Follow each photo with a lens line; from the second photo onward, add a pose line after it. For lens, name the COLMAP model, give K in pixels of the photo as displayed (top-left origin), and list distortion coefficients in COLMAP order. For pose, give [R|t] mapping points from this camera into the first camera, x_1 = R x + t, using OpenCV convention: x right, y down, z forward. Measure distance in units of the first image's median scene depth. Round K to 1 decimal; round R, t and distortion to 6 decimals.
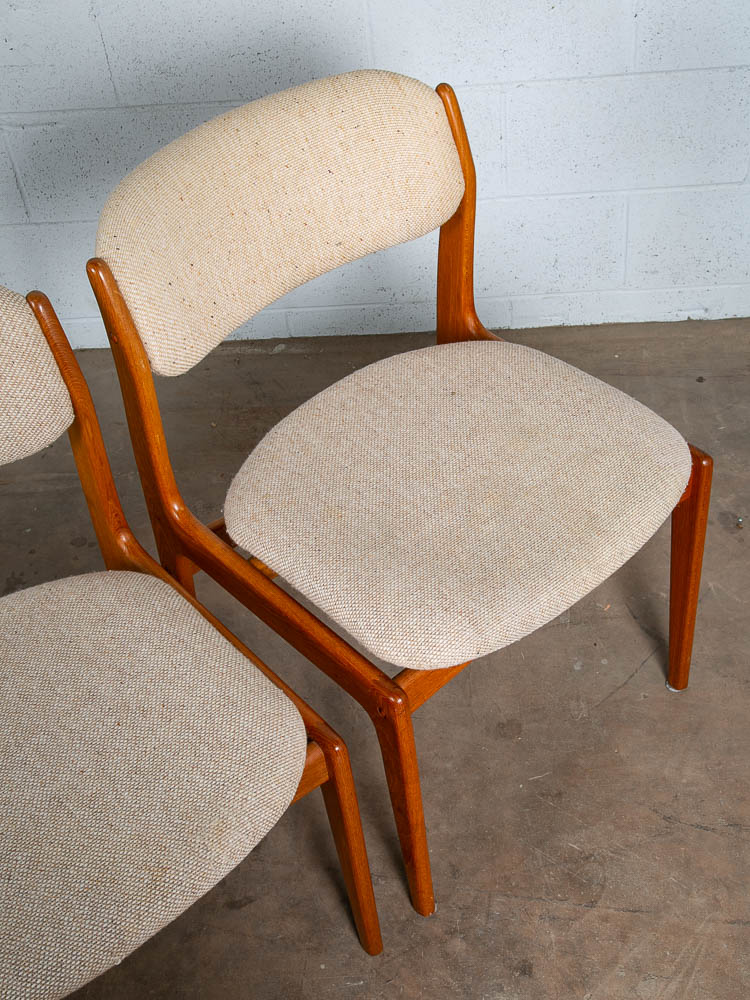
lens RADIAL K [[1157.8, 0, 376.7], [0, 1157.8, 492.0], [0, 0, 1]] dist [0.033801, 0.000000]
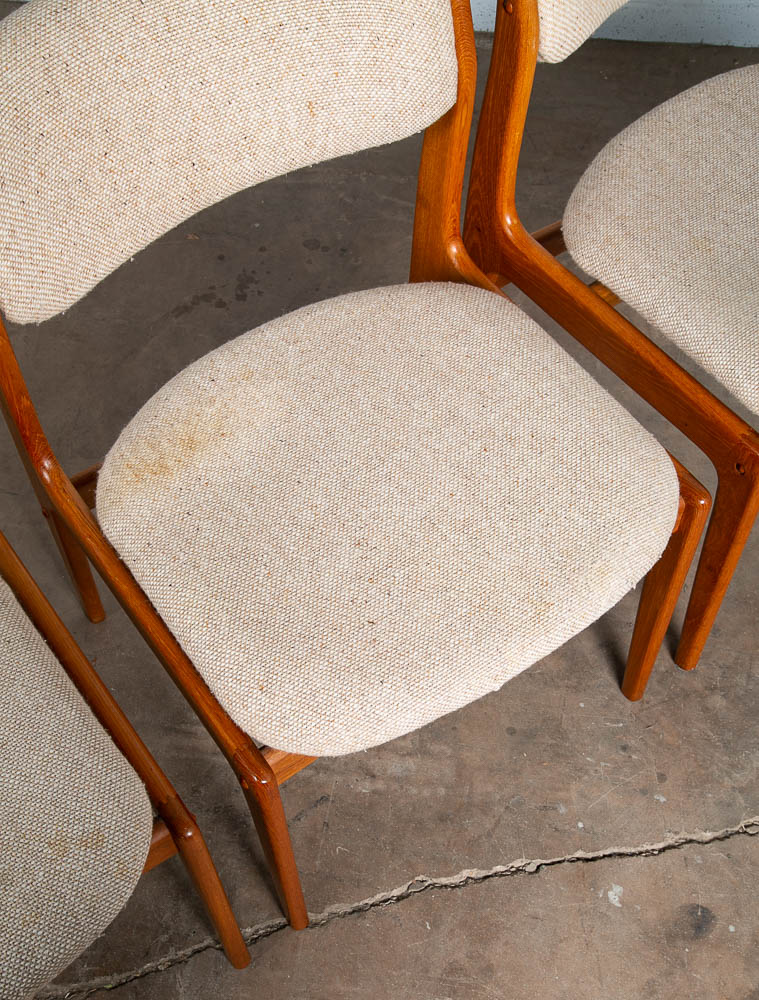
lens RADIAL K [[1171.9, 0, 378.9], [0, 1171.9, 505.5], [0, 0, 1]] dist [0.057545, 0.000000]
pose [[0.993091, 0.117076, -0.008003, -0.234057], [-0.111896, 0.965289, 0.236002, 0.023149], [0.035356, -0.233476, 0.971720, 0.051737]]
